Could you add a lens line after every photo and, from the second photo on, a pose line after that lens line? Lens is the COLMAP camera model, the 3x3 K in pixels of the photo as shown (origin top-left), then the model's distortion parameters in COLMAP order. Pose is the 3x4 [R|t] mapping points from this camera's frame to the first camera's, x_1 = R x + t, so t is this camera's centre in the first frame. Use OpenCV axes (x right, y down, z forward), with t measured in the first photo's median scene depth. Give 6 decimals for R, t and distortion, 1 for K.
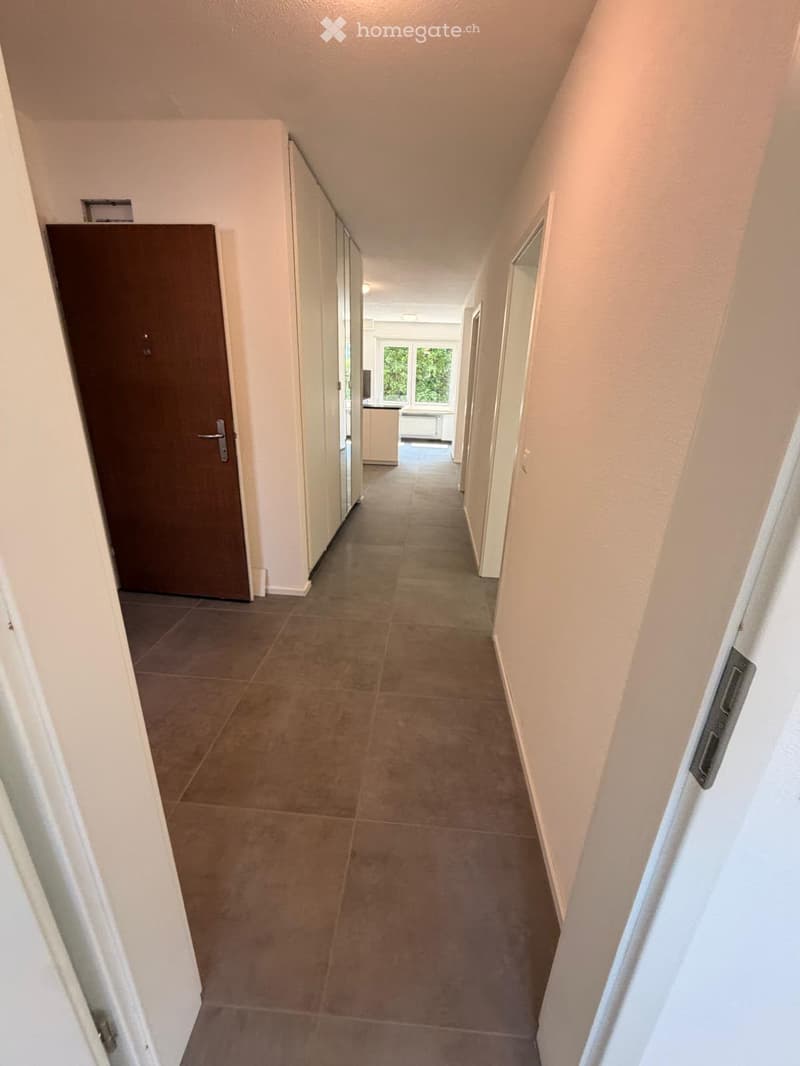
lens RADIAL K [[428.1, 0, 397.0], [0, 428.1, 530.4], [0, 0, 1]] dist [-0.004121, 0.000111]
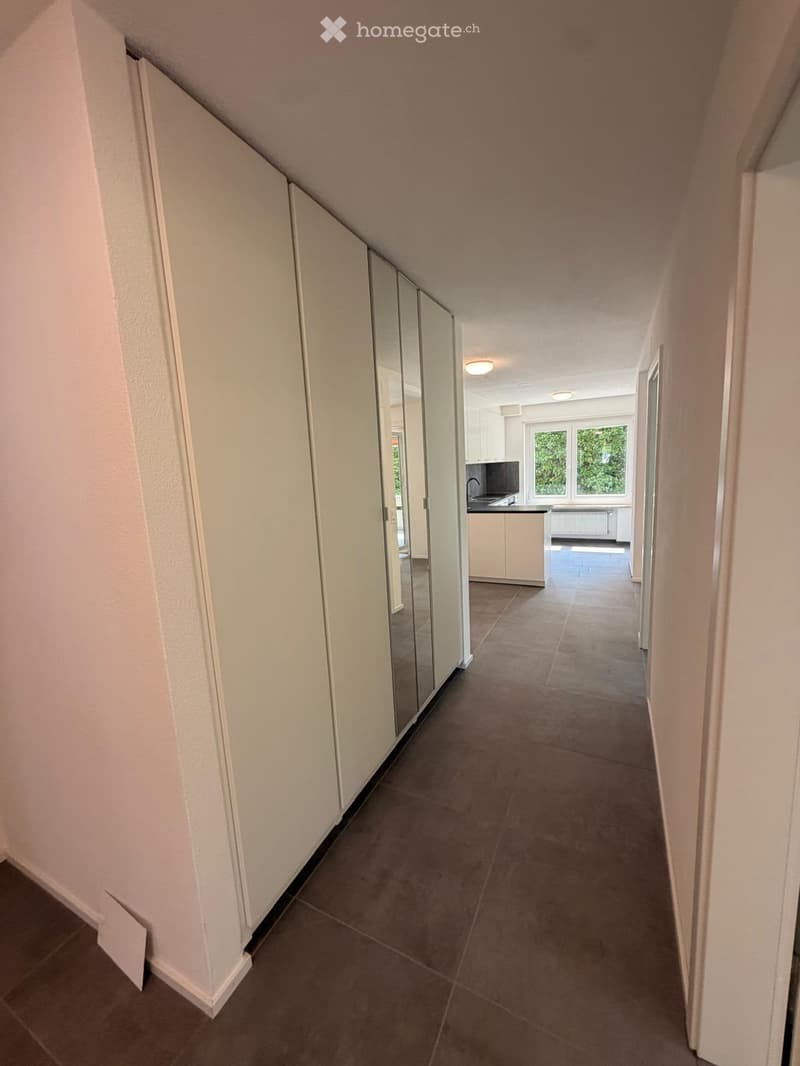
lens RADIAL K [[428.1, 0, 403.8], [0, 428.1, 531.0], [0, 0, 1]] dist [-0.004121, 0.000111]
pose [[0.927758, -0.024951, -0.372347, 0.040117], [-0.046257, 0.982379, -0.181087, -0.078351], [0.370304, 0.185228, 0.910256, 0.179466]]
